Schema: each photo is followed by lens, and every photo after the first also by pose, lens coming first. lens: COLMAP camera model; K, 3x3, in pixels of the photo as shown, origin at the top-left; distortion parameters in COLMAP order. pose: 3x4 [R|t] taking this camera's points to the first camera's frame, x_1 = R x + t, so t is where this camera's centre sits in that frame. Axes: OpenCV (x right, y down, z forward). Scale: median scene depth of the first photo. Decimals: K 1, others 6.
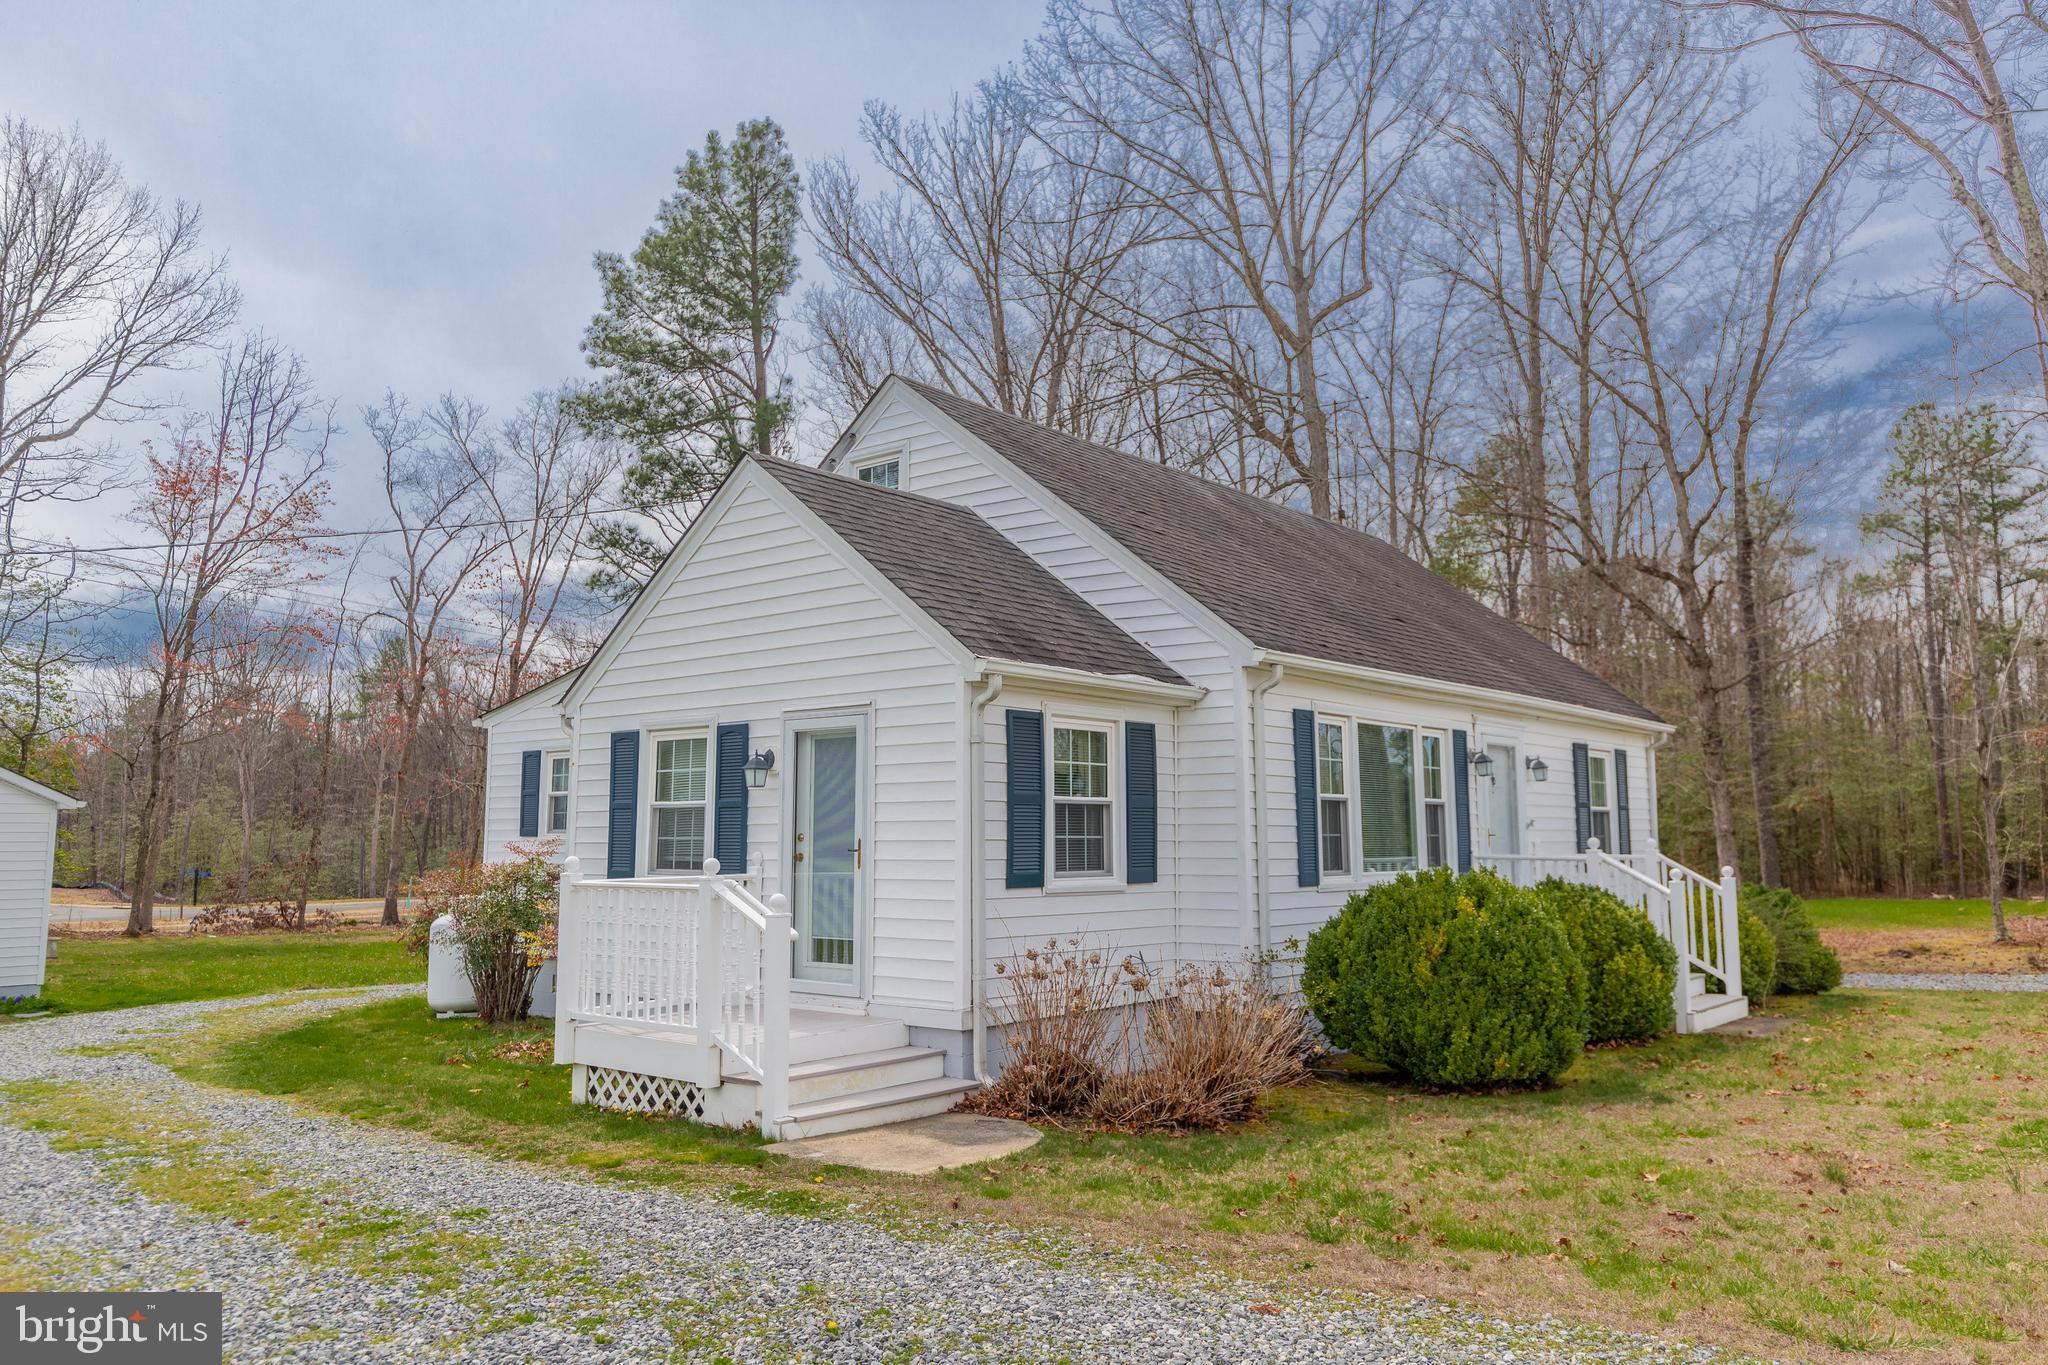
lens RADIAL K [[1521.0, 0, 1028.3], [0, 1521.0, 648.9], [0, 0, 1]] dist [-0.032455, 0.000378]
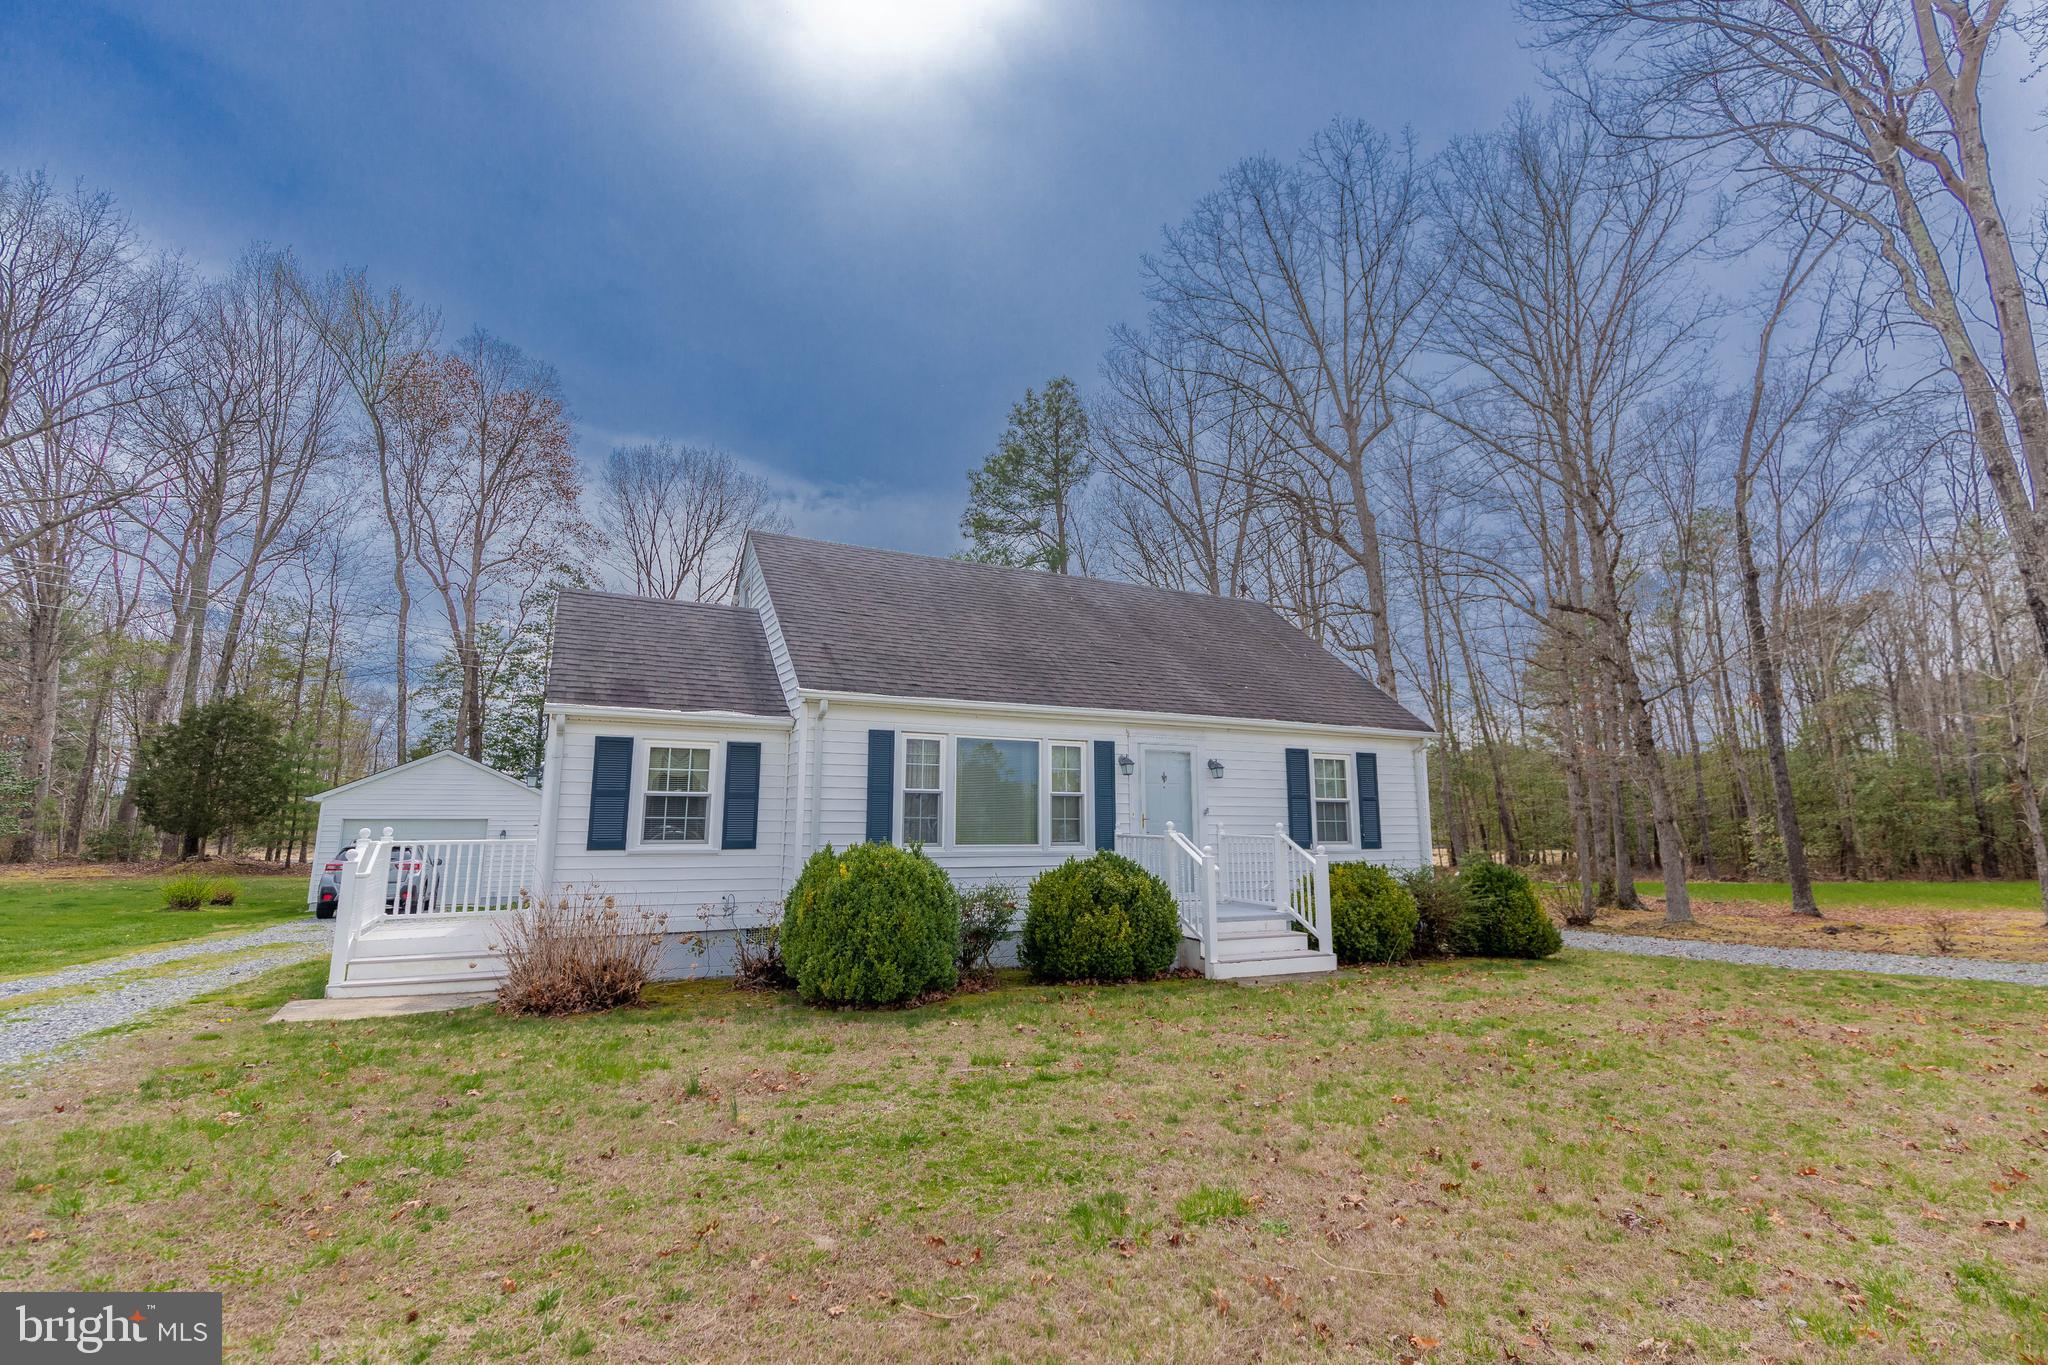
lens RADIAL K [[940.7, 0, 1024.0], [0, 940.7, 682.5], [0, 0, 1]] dist [0.014141, -0.000155]
pose [[0.915558, -0.053897, -0.398559, 0.561976], [0.045595, 0.998501, -0.030287, 0.024234], [0.399594, 0.009557, 0.916642, 0.199250]]
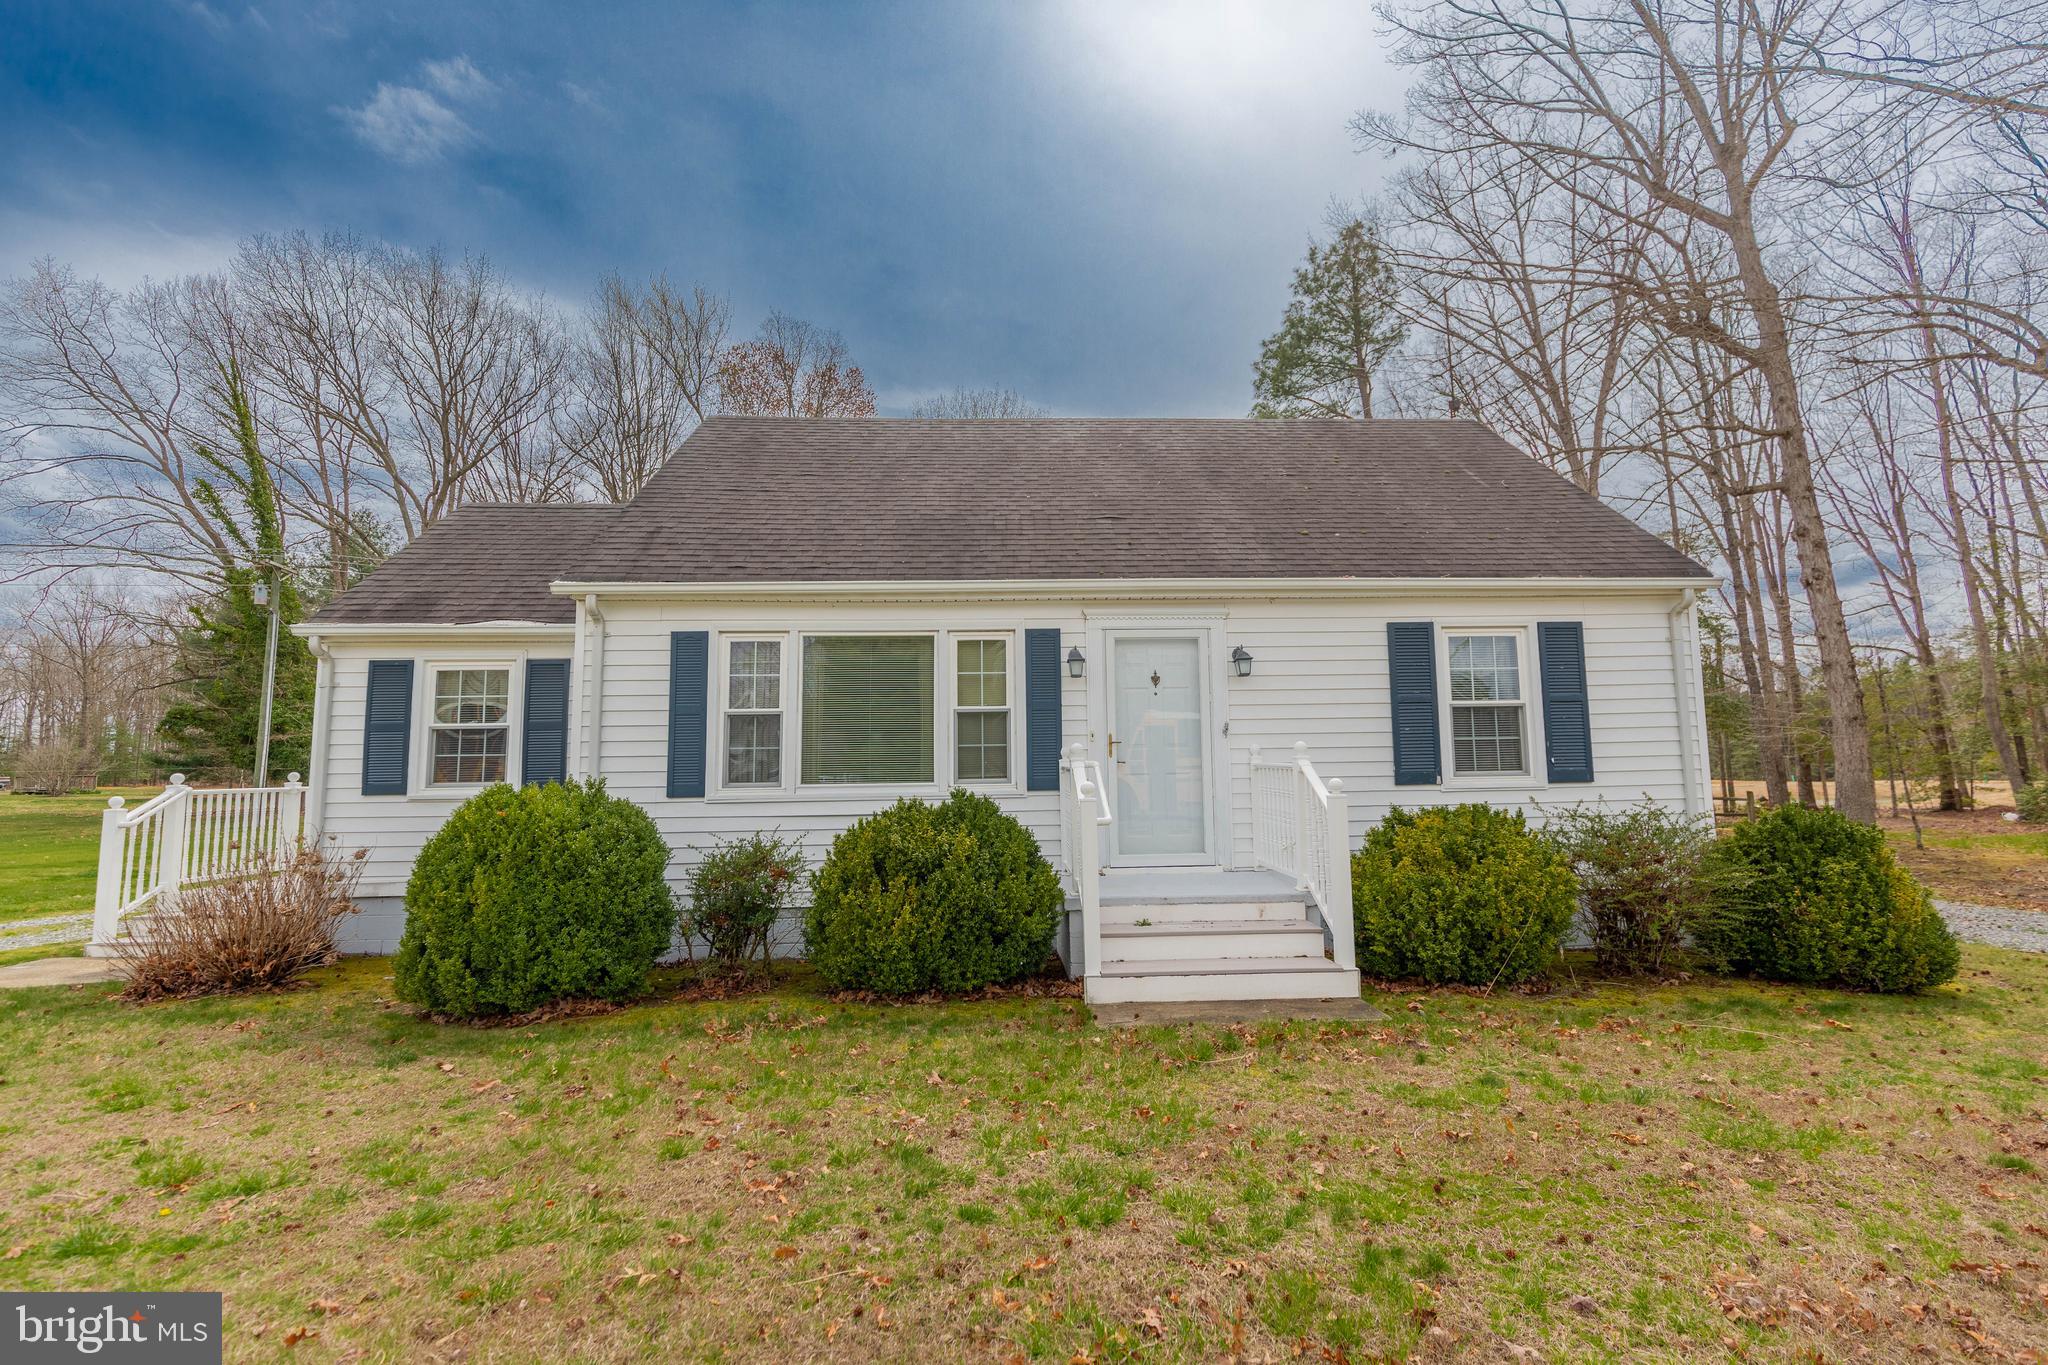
lens RADIAL K [[942.5, 0, 1033.9], [0, 942.5, 686.9], [0, 0, 1]] dist [0.008504, 0.000261]
pose [[0.676516, -0.071675, -0.732932, 0.699696], [0.108413, 0.994102, 0.002853, 0.087537], [0.728404, -0.081390, 0.680296, 0.612785]]
